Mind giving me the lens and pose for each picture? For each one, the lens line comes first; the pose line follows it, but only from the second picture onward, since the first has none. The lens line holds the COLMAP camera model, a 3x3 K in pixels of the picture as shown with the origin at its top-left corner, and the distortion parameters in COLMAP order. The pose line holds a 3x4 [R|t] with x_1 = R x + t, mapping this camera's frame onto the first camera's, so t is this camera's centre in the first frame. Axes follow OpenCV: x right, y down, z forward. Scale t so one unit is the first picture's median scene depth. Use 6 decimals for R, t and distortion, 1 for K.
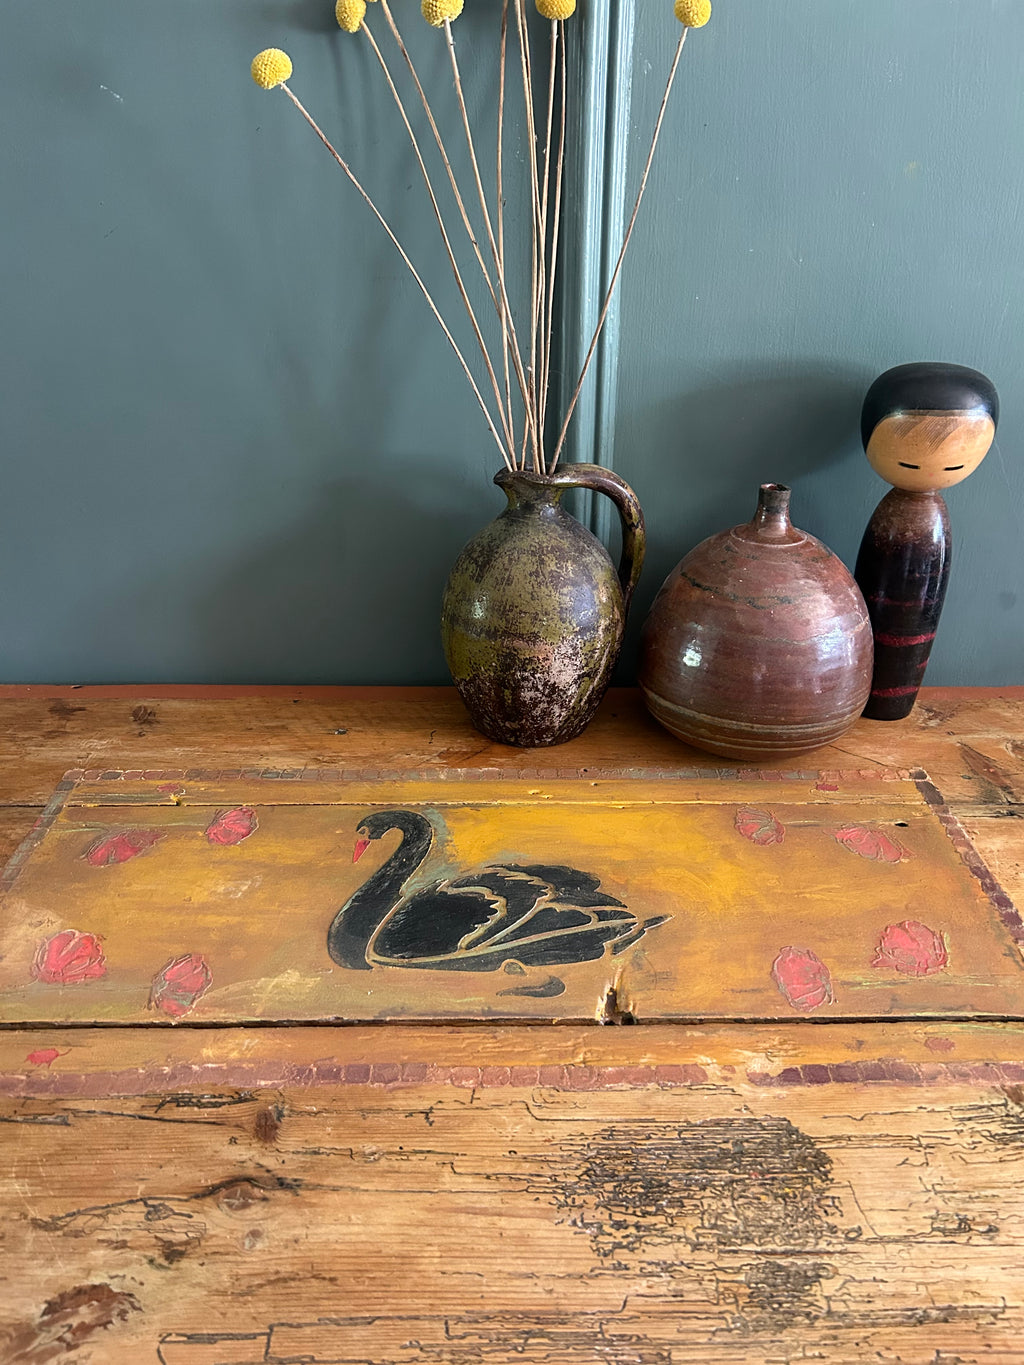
lens RADIAL K [[1039.5, 0, 522.0], [0, 1039.5, 684.2], [0, 0, 1]] dist [0.051475, -0.070334]
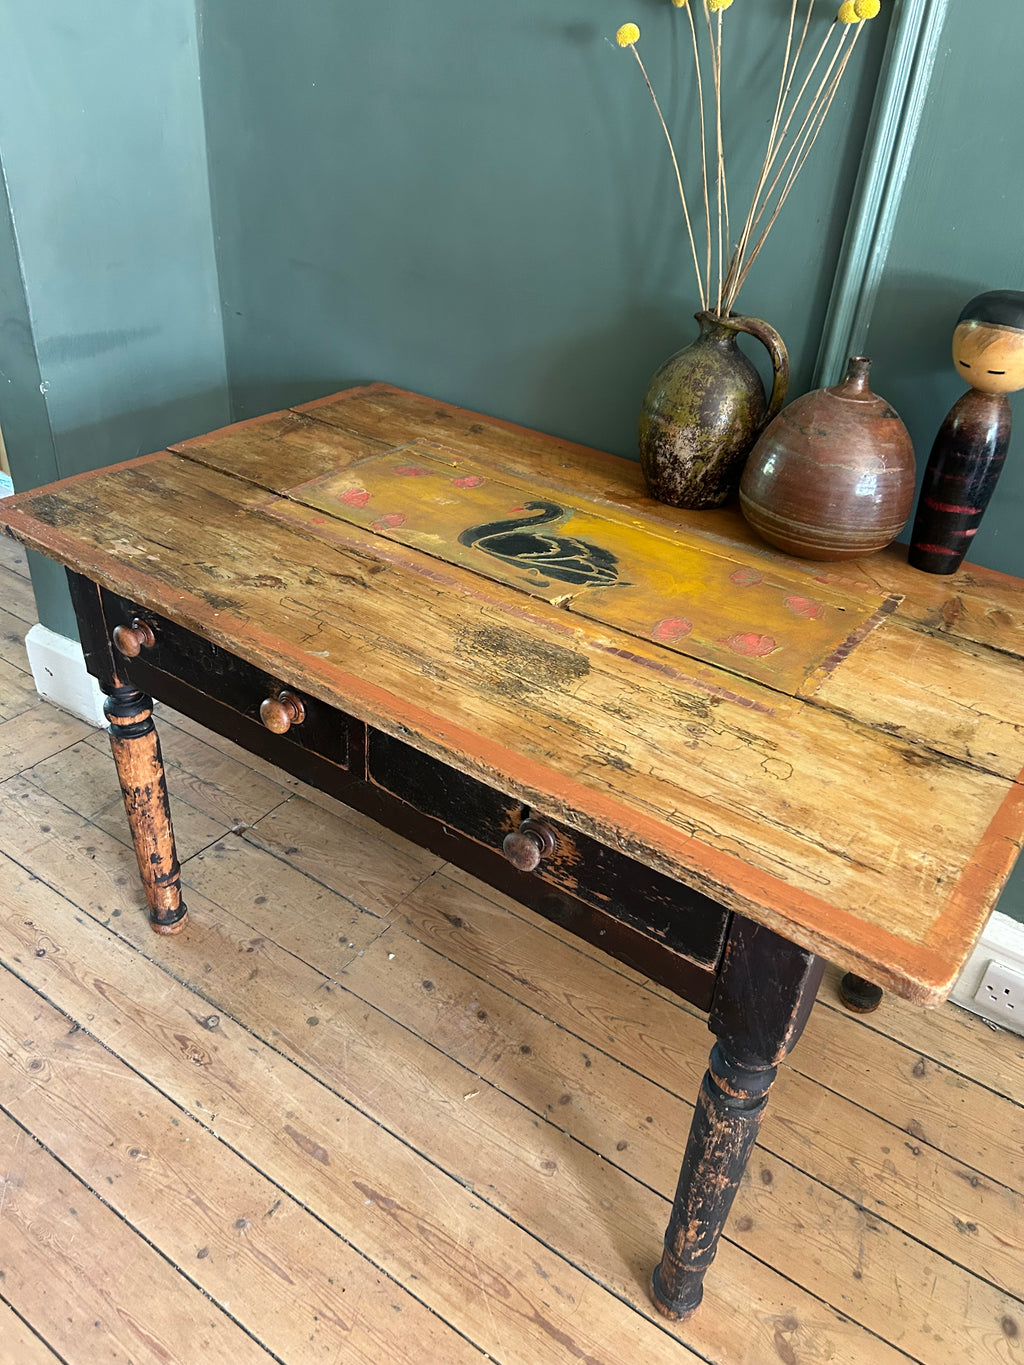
lens RADIAL K [[1039.5, 0, 495.6], [0, 1039.5, 694.2], [0, 0, 1]] dist [0.051475, -0.070334]
pose [[0.789996, 0.370275, -0.488674, 0.720788], [-0.334252, 0.928279, 0.163015, 0.164275], [0.513986, 0.034559, 0.857102, -0.436324]]
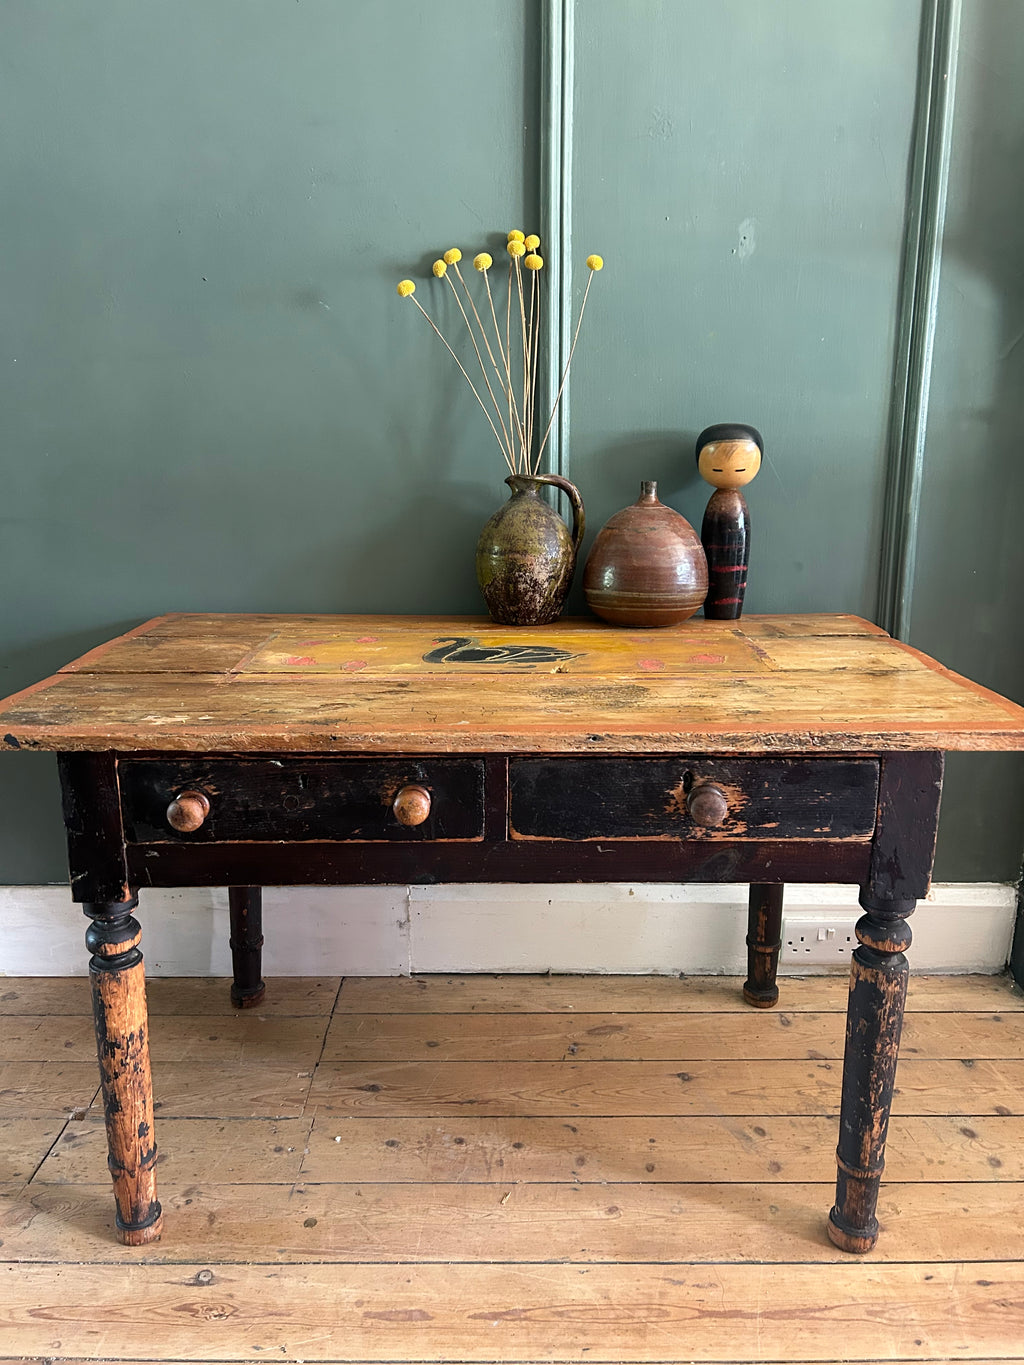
lens RADIAL K [[1039.5, 0, 498.4], [0, 1039.5, 677.4], [0, 0, 1]] dist [0.051475, -0.070334]
pose [[0.999464, -0.002432, -0.032636, 0.024915], [-0.006065, 0.966192, -0.257754, 0.689866], [0.032159, 0.257813, 0.965659, -0.817223]]
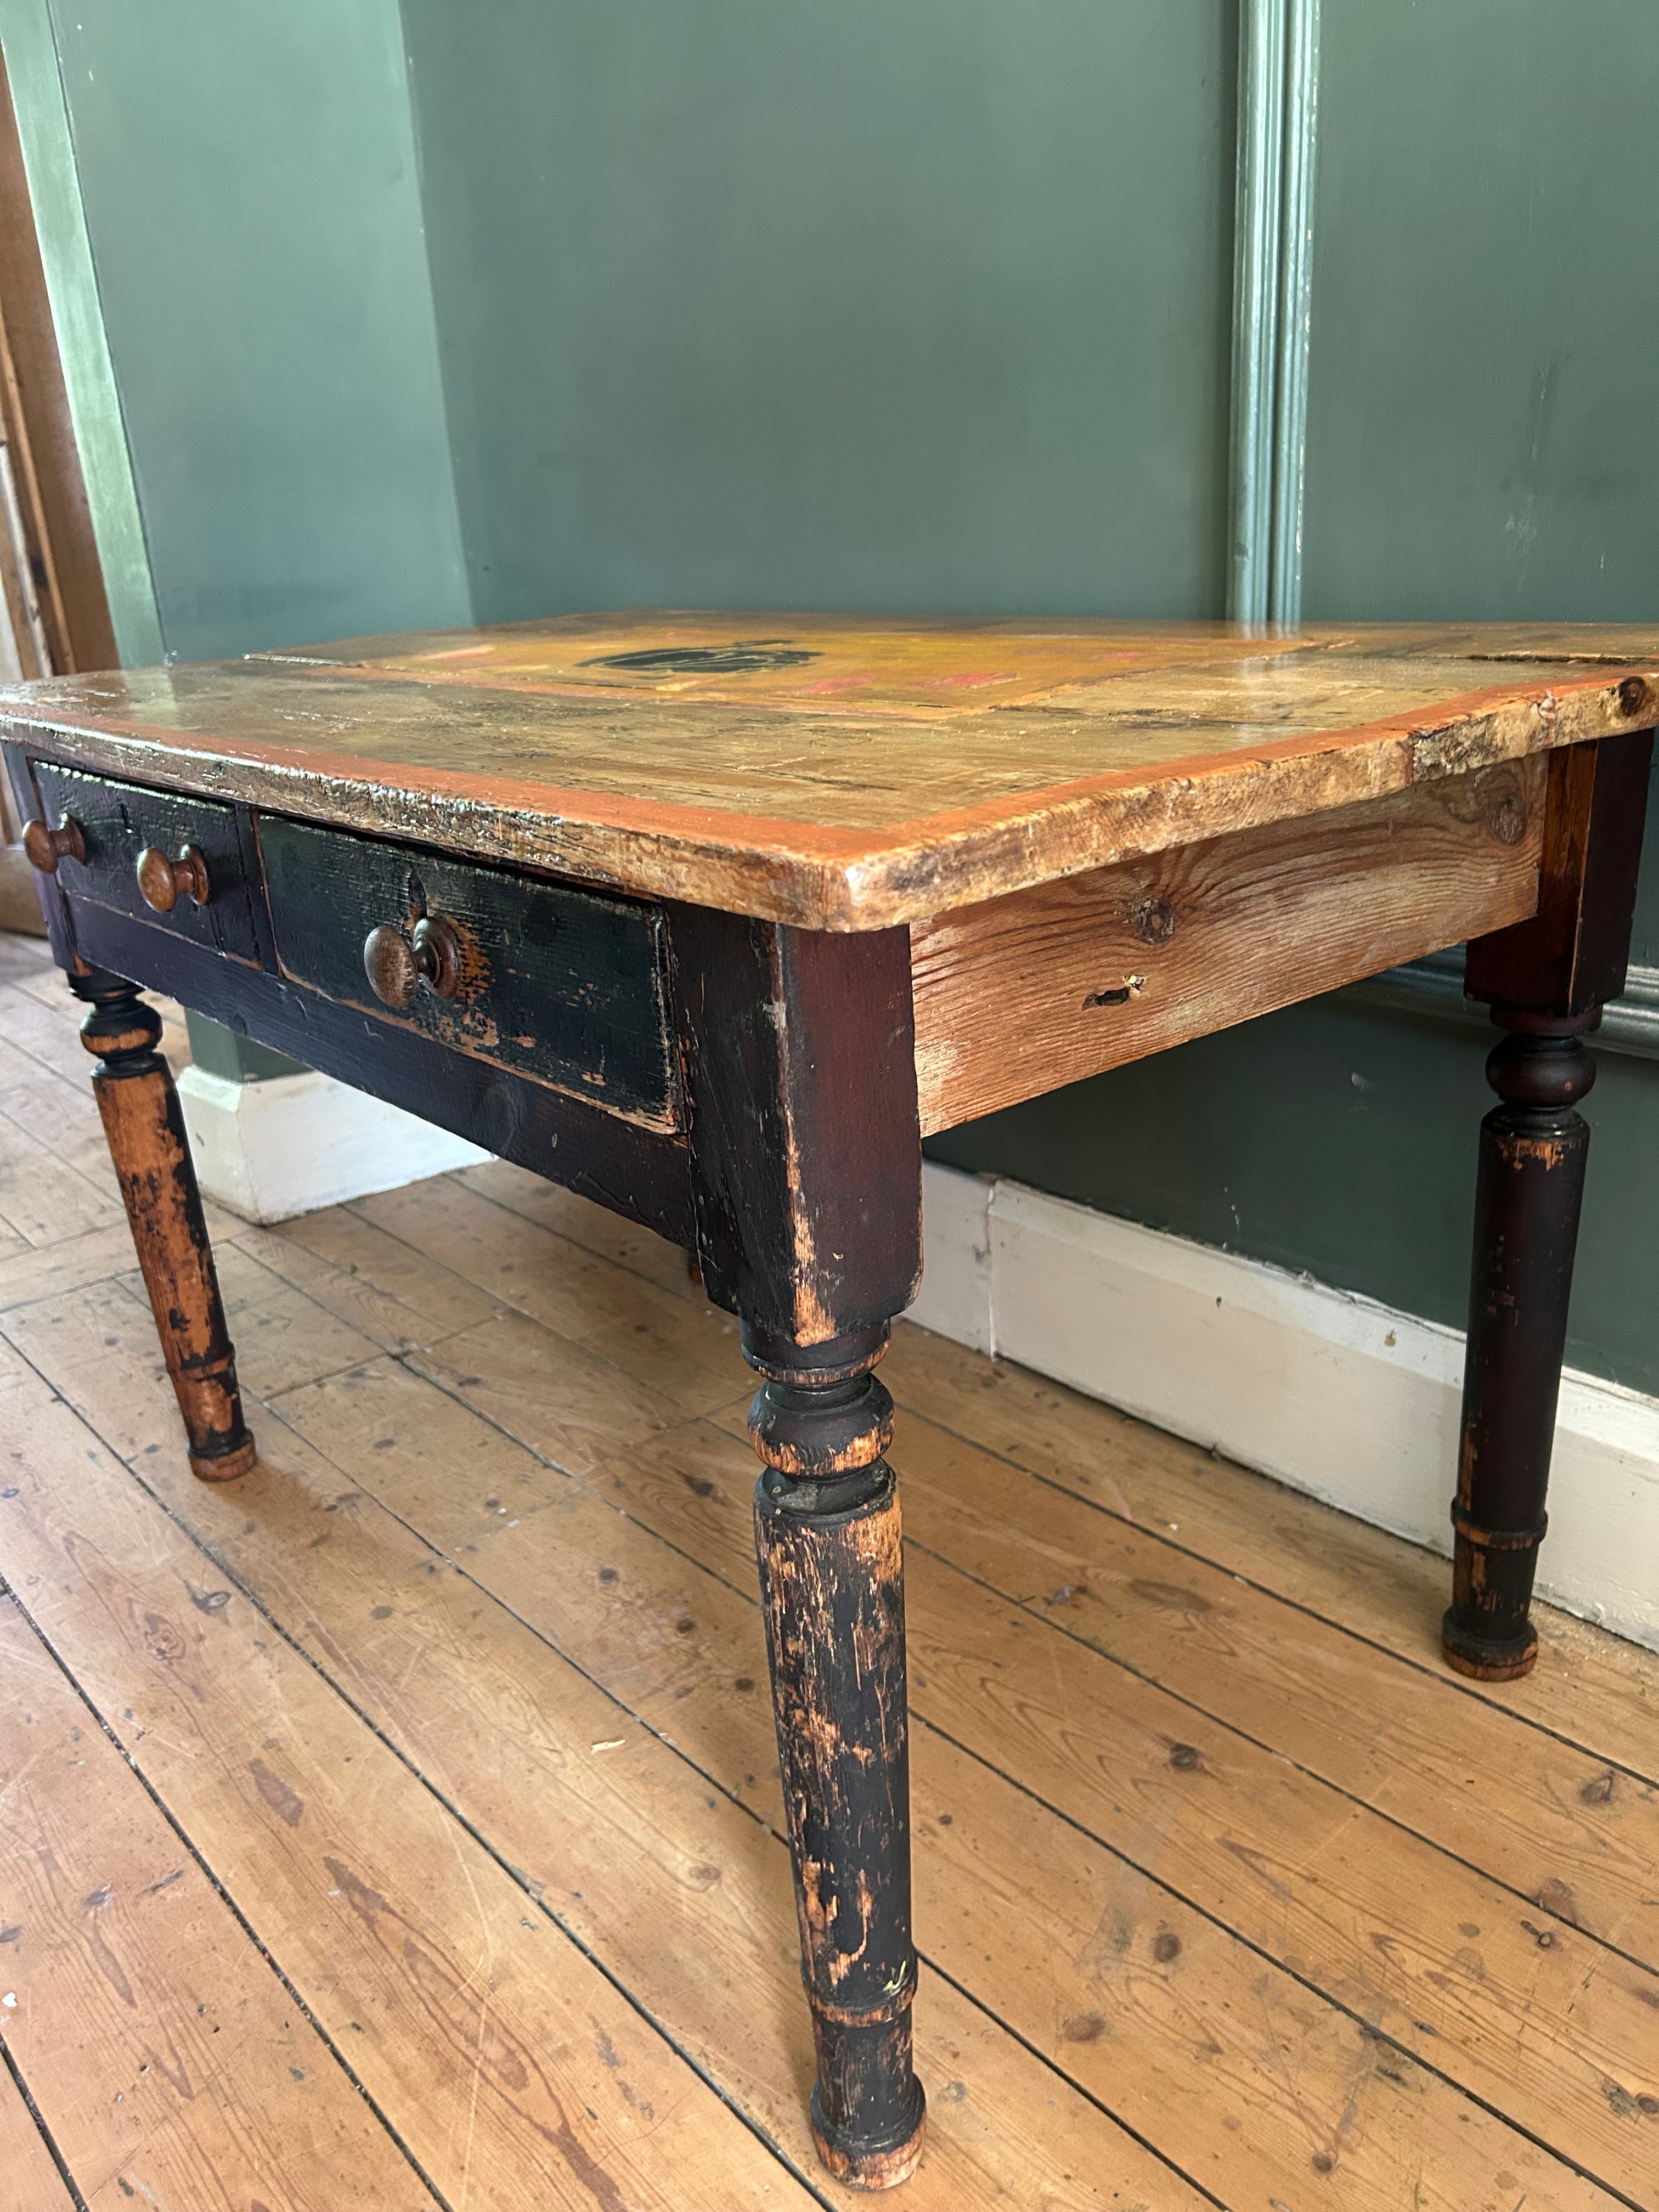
lens RADIAL K [[1684.6, 0, 801.7], [0, 1684.6, 1115.8], [0, 0, 1]] dist [0.051475, -0.070334]
pose [[0.614932, 0.225867, -0.755541, 1.143221], [-0.311970, 0.949619, 0.029975, 0.480671], [0.724247, 0.217274, 0.654415, 0.121256]]
